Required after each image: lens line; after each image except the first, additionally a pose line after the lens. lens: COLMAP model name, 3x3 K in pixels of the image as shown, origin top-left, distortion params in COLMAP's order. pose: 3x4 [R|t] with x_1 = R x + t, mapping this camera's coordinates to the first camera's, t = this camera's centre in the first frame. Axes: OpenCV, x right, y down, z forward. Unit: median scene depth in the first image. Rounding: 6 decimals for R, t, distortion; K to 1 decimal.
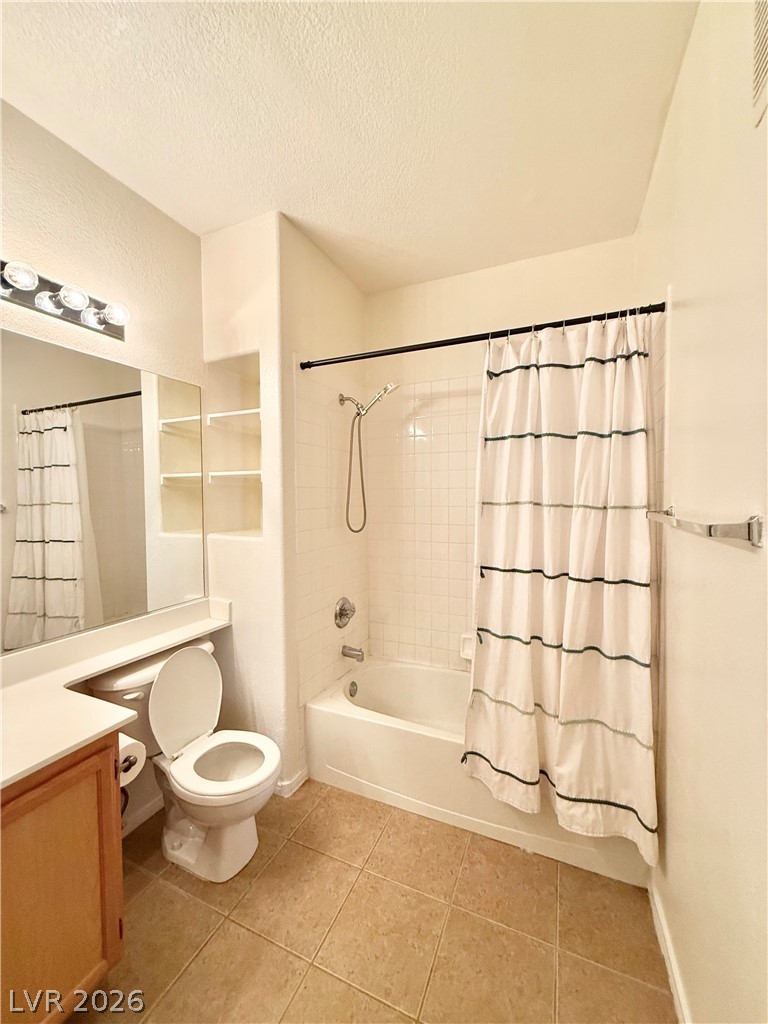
lens RADIAL K [[408.5, 0, 382.7], [0, 408.5, 509.6], [0, 0, 1]] dist [0.000088, 0.000244]
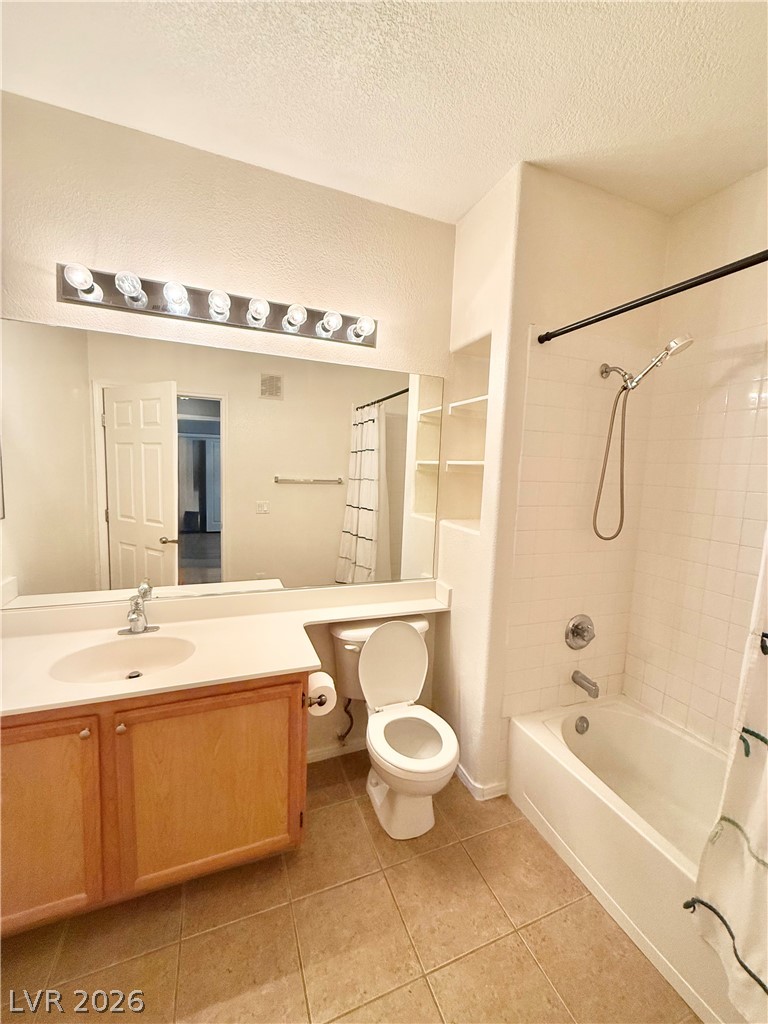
lens RADIAL K [[408.5, 0, 382.7], [0, 408.5, 509.6], [0, 0, 1]] dist [0.000088, 0.000244]
pose [[0.717931, 0.106705, -0.687887, 0.191602], [-0.066952, 0.994185, 0.084342, -0.047266], [0.692887, -0.014496, 0.720900, 0.148887]]
